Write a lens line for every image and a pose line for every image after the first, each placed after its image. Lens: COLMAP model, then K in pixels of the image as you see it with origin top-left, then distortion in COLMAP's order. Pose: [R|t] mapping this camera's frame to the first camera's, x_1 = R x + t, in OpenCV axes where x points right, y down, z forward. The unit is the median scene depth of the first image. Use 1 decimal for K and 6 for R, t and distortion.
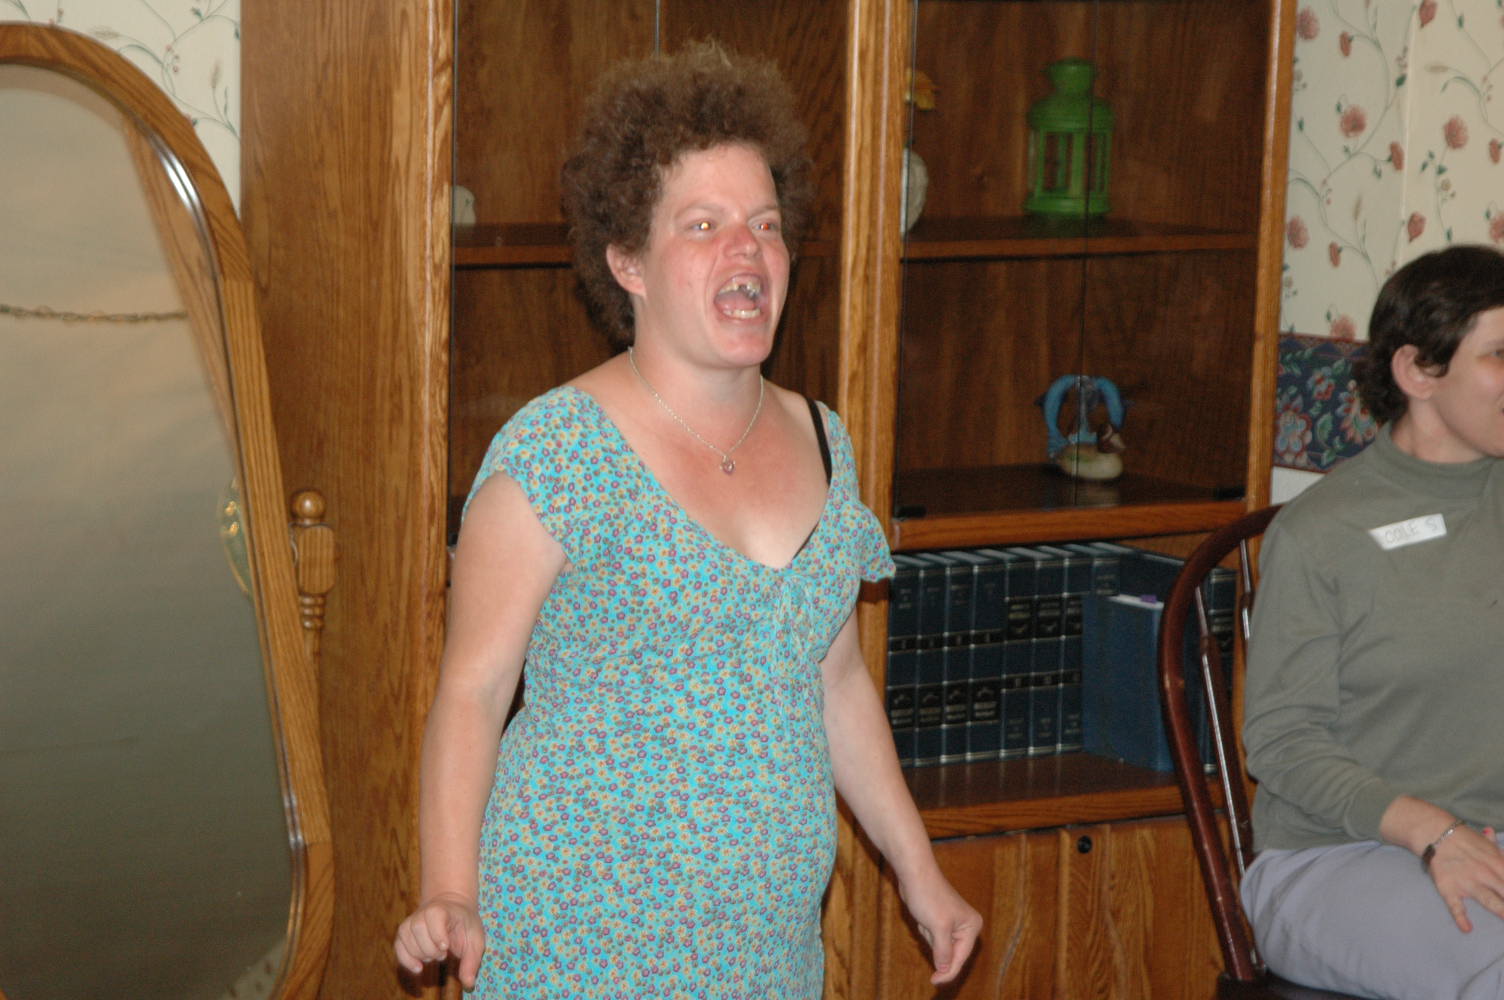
lens RADIAL K [[4268.0, 0, 751.7], [0, 4268.0, 545.9], [0, 0, 1]] dist [0.293049, 1.231109]
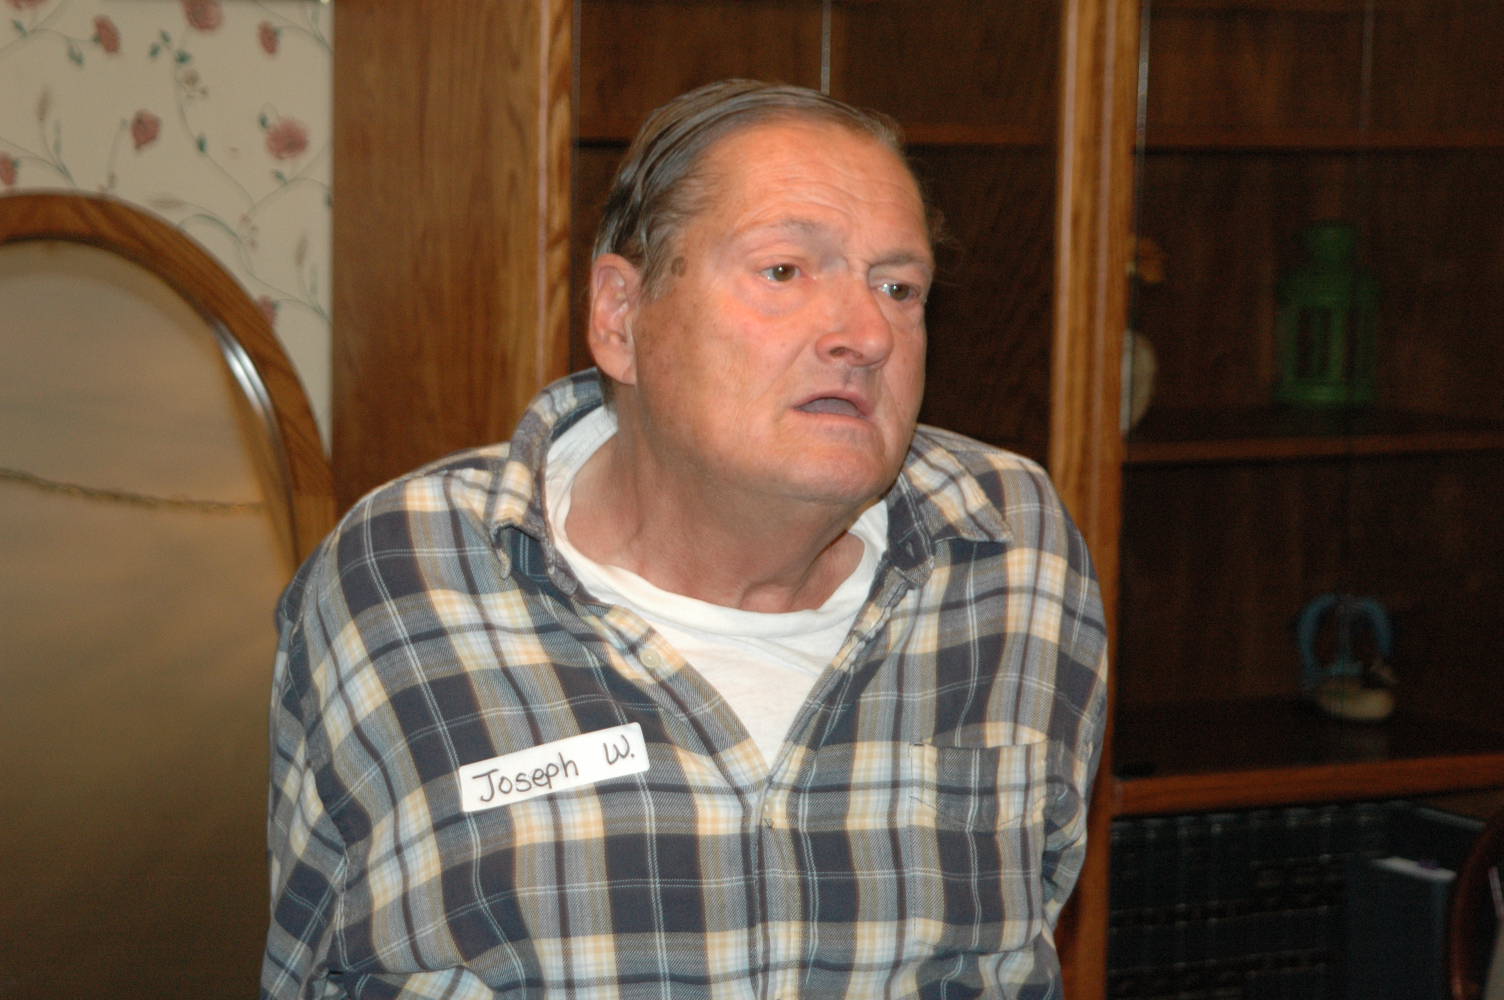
lens RADIAL K [[3984.2, 0, 749.6], [0, 3984.2, 501.9], [0, 0, 1]] dist [-0.046095, 7.224135]
pose [[0.998043, -0.001016, -0.062527, 0.011132], [-0.001376, 0.999269, -0.038206, -0.030496], [0.062520, 0.038217, 0.997312, 0.231006]]
